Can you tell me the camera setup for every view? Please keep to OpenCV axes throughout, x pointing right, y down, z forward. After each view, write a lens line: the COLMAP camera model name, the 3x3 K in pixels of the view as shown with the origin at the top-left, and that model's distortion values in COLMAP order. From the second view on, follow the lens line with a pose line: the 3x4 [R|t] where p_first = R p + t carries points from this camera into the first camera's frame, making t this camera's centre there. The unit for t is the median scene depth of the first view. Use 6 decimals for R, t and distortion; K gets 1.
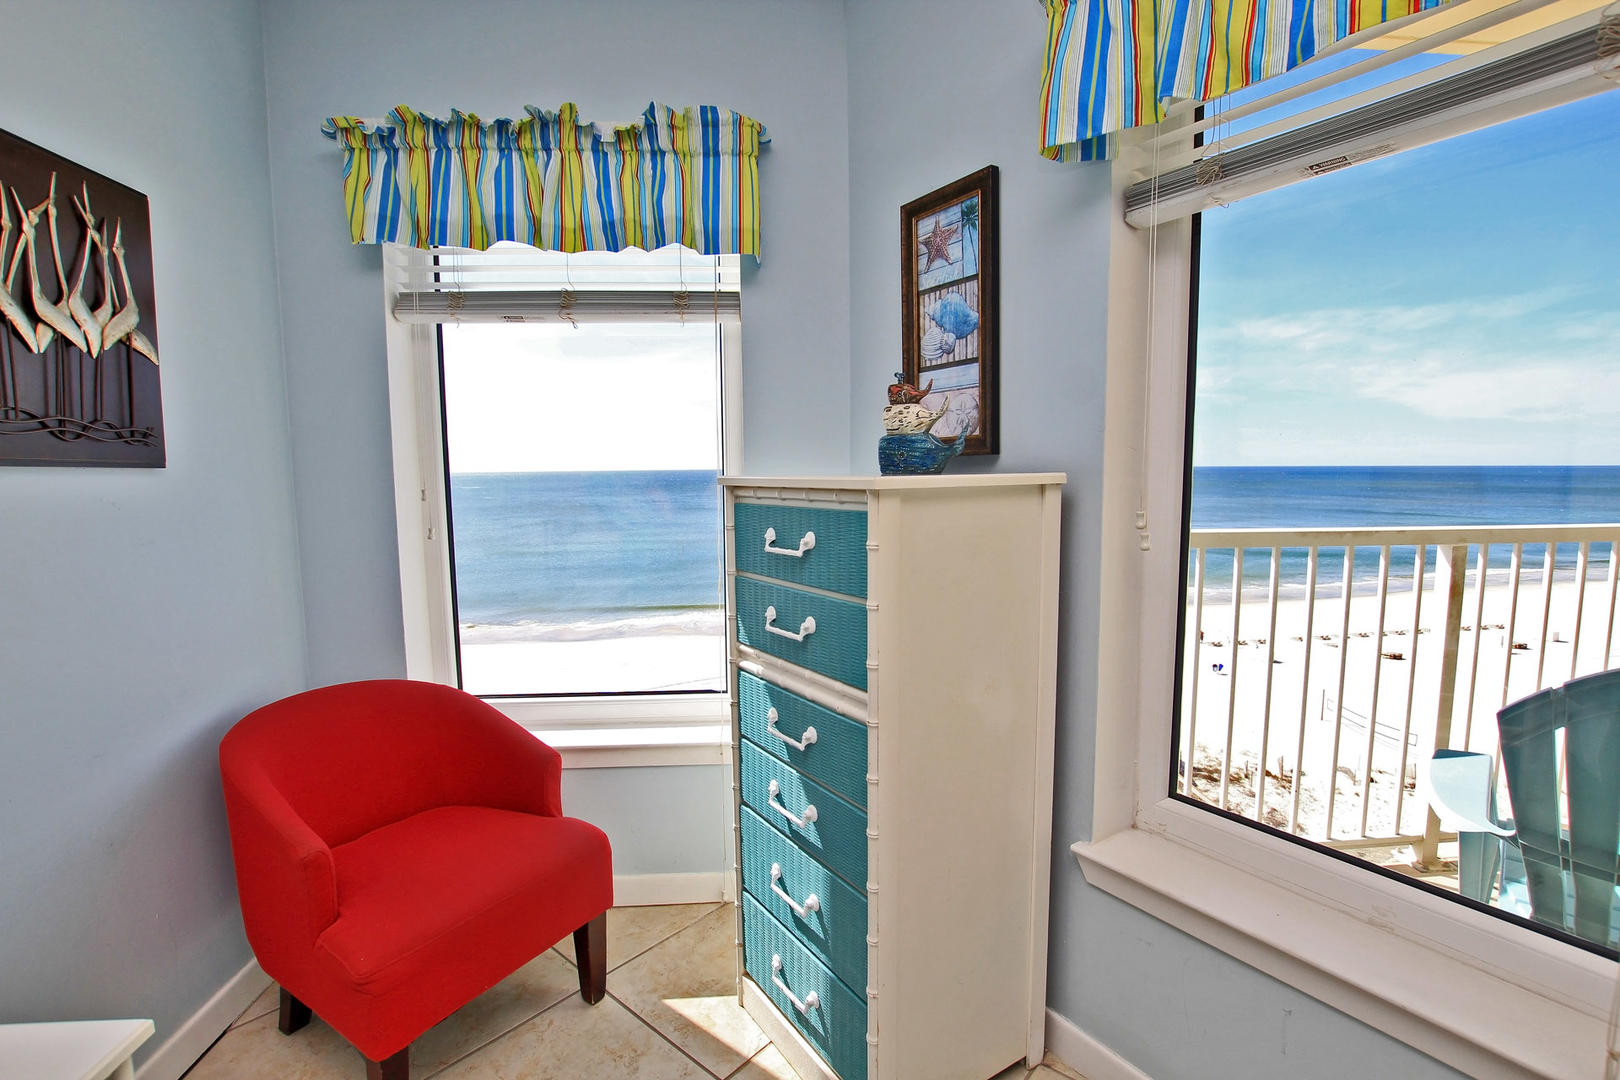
lens RADIAL K [[748.8, 0, 806.9], [0, 748.8, 547.5], [0, 0, 1]] dist [-0.030799, 0.003955]
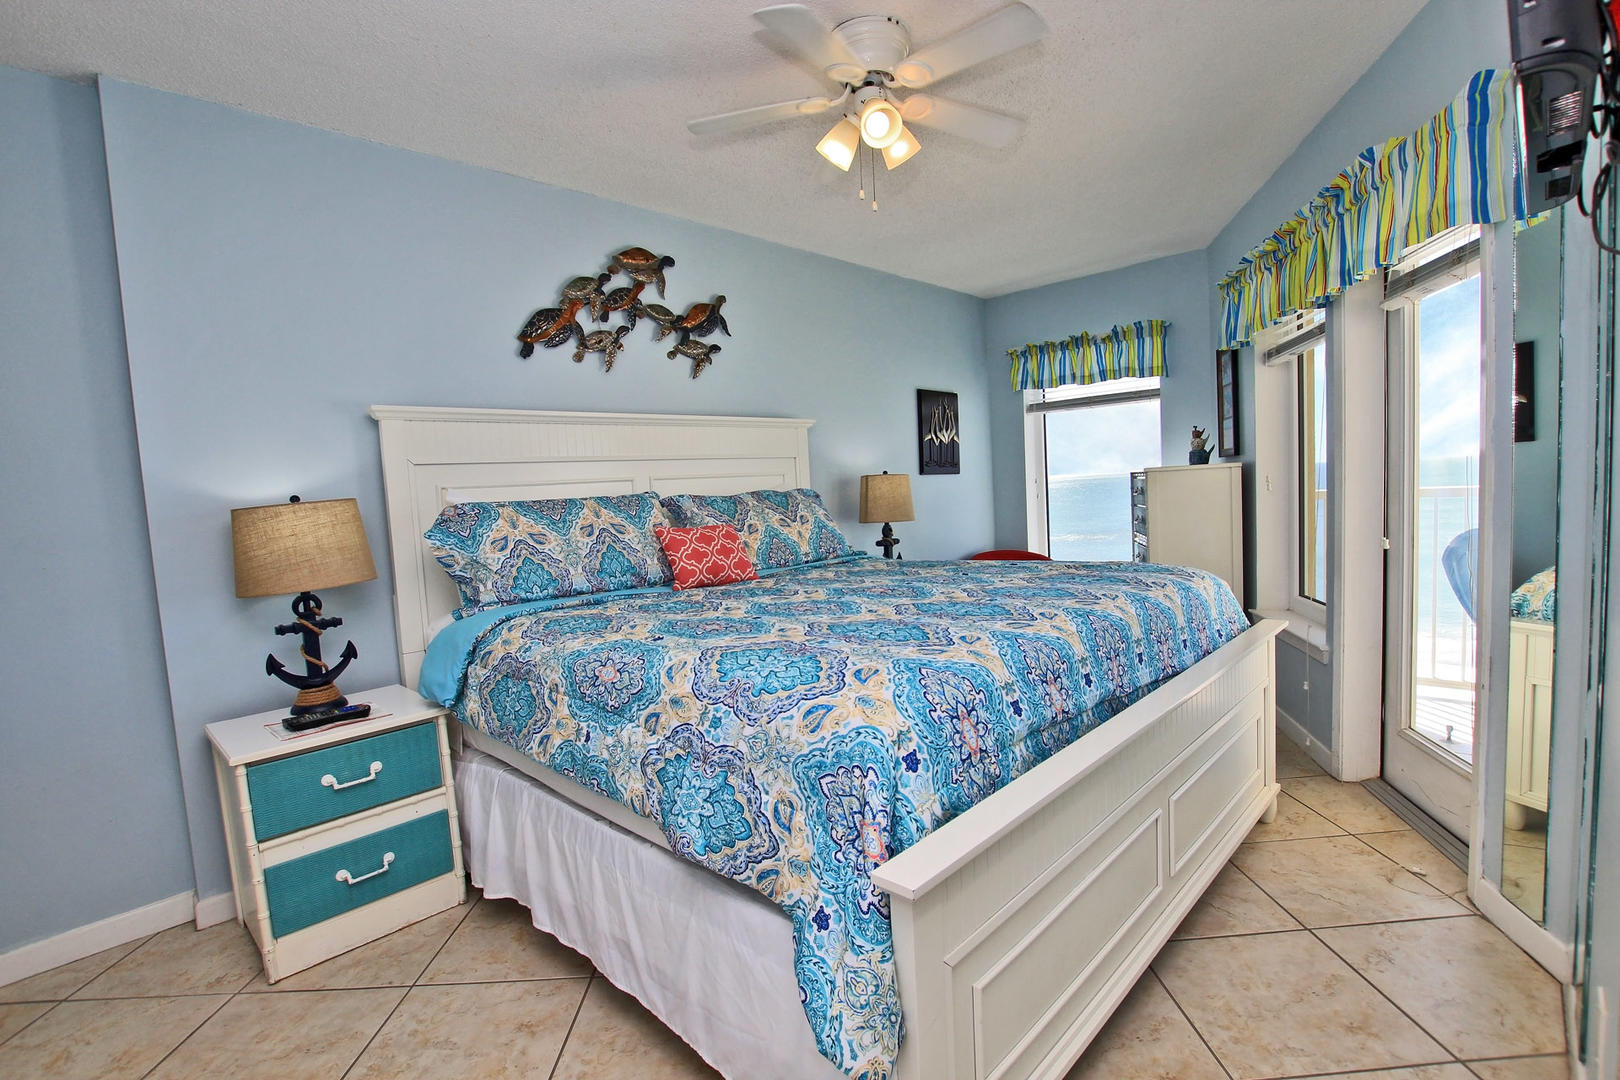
lens RADIAL K [[748.8, 0, 807.7], [0, 748.8, 546.7], [0, 0, 1]] dist [-0.030799, 0.003955]
pose [[0.659673, 0.030190, -0.750946, 1.040566], [-0.028009, 0.999486, 0.015578, 0.158764], [0.751030, 0.010757, 0.660180, -1.488828]]
